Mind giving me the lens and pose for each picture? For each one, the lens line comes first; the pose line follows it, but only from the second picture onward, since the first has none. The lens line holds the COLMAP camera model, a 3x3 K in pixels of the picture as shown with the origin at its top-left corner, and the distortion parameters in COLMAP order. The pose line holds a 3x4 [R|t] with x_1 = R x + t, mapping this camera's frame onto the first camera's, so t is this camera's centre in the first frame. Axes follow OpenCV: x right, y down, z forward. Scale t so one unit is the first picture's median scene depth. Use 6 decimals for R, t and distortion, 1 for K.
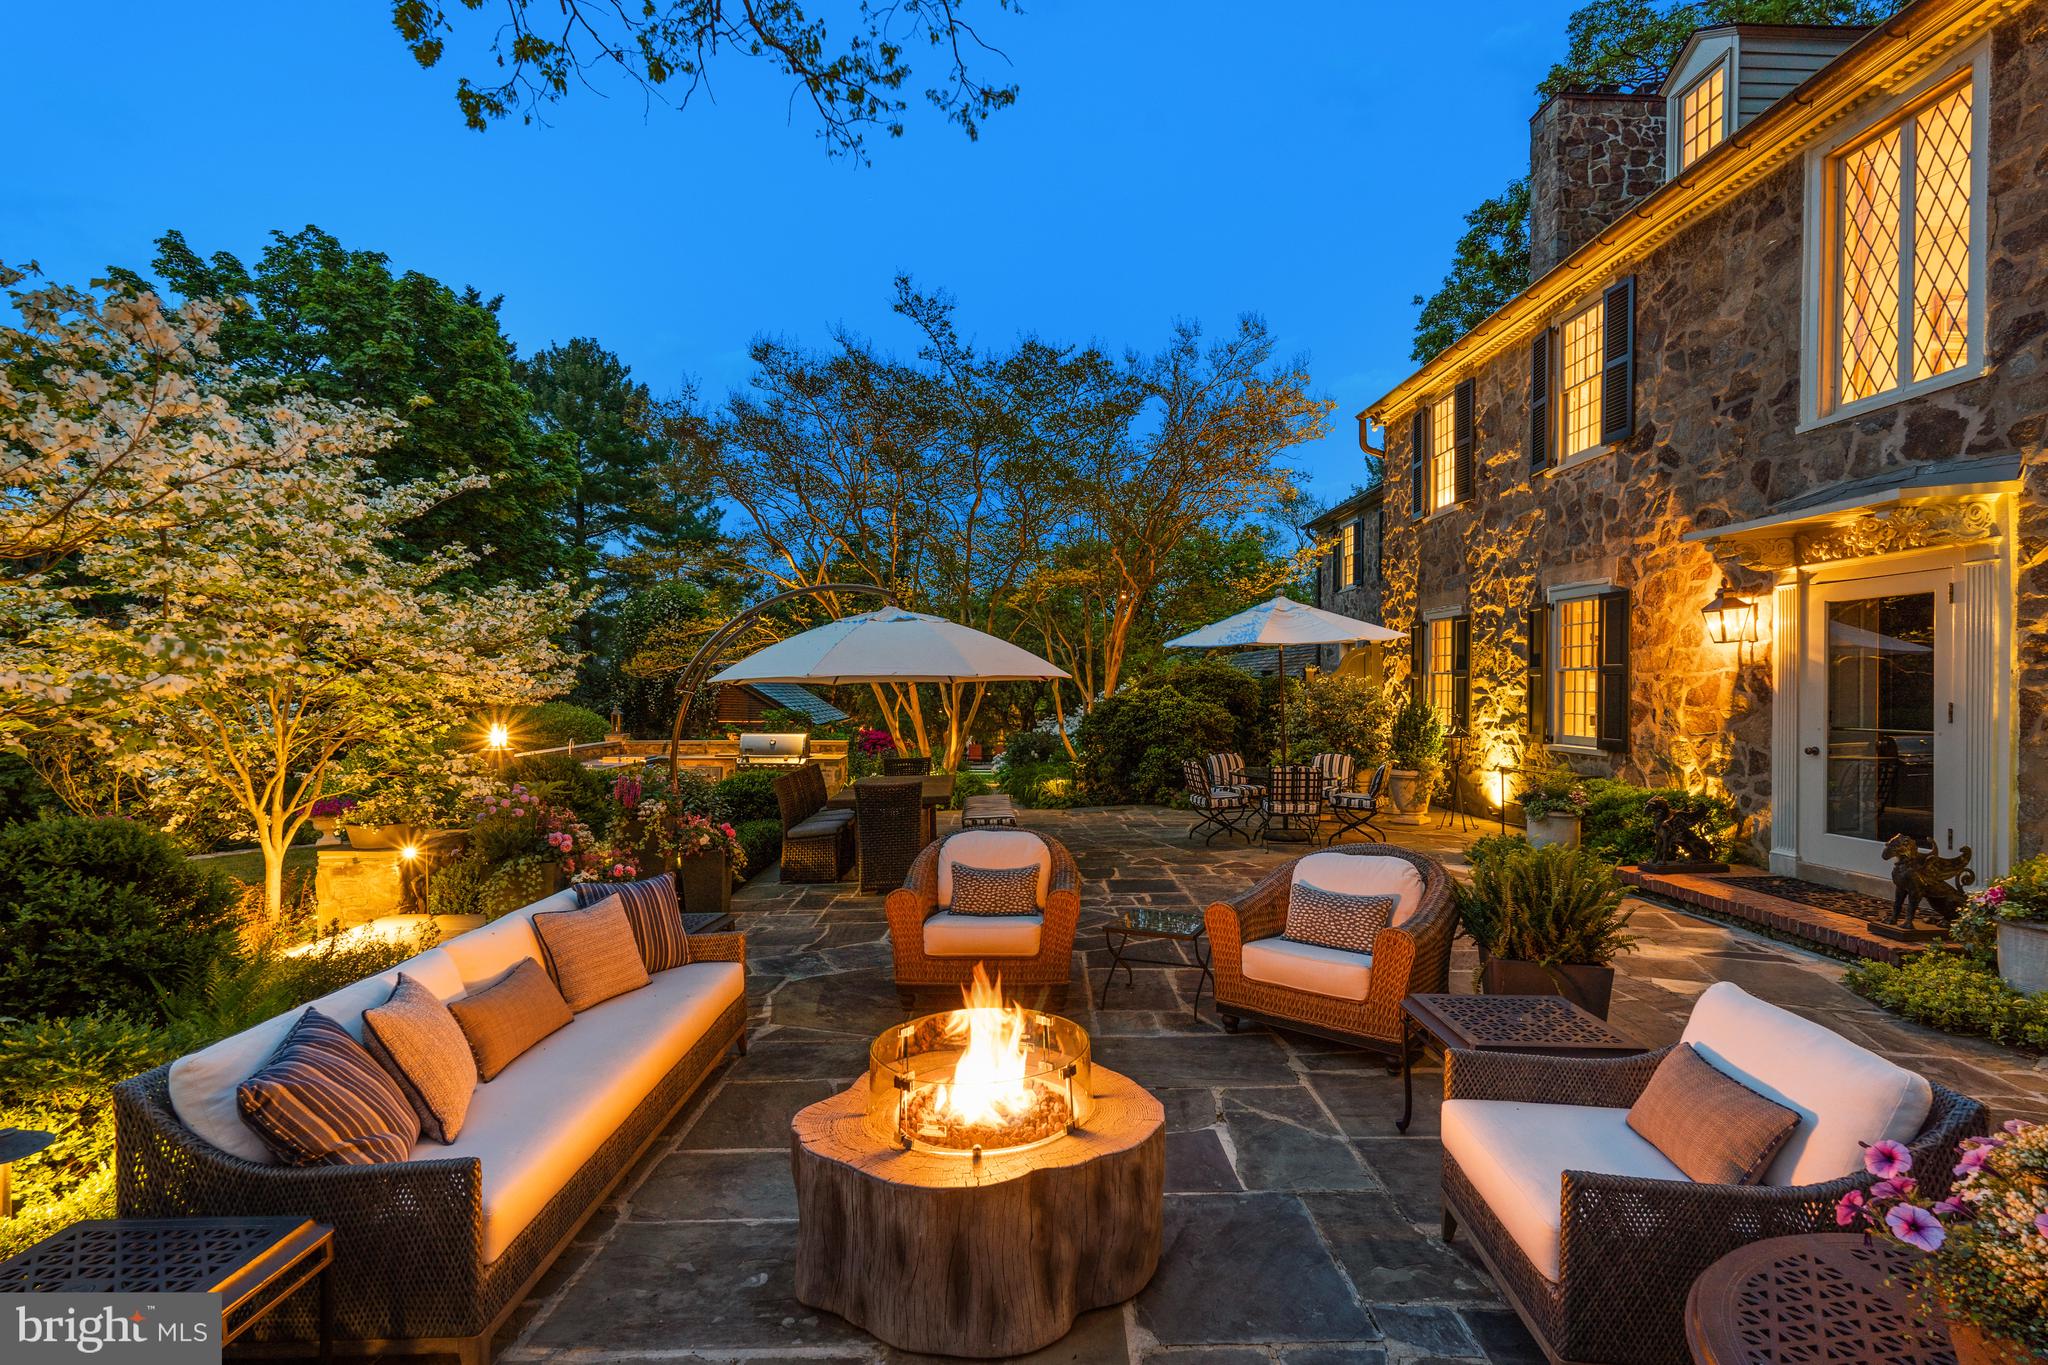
lens RADIAL K [[993.1, 0, 1025.8], [0, 993.1, 686.0], [0, 0, 1]] dist [-0.000471, -0.000024]
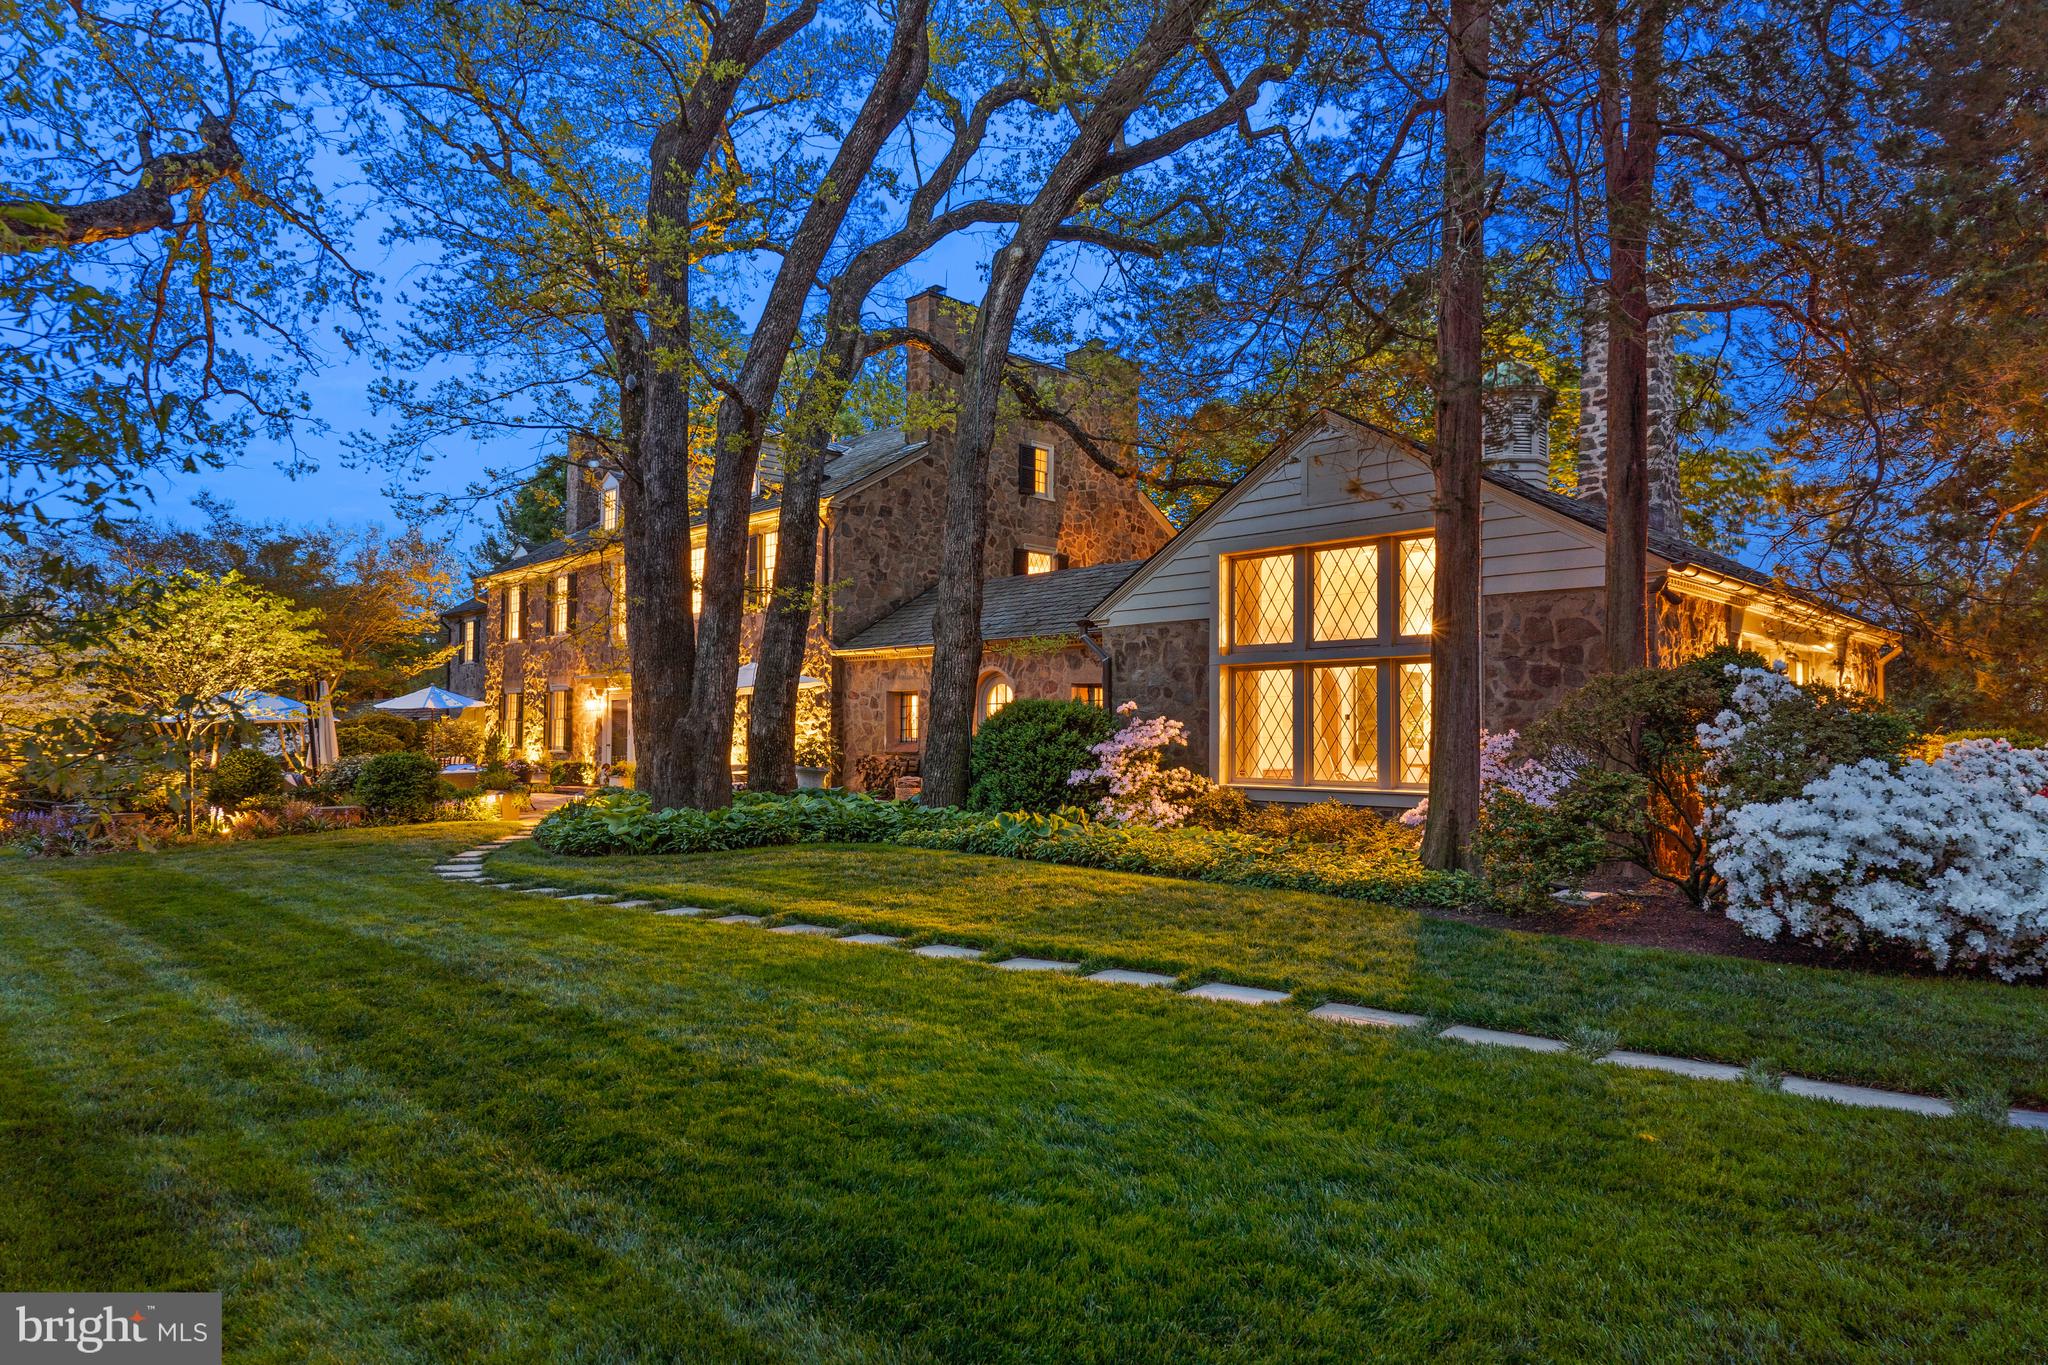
lens RADIAL K [[1262.3, 0, 1021.1], [0, 1262.3, 687.0], [0, 0, 1]] dist [-0.006153, -0.001171]
pose [[0.753255, 0.025137, 0.657248, -0.538684], [-0.001546, 0.999334, -0.036448, 0.013777], [-0.657726, 0.026438, 0.752793, -1.773370]]
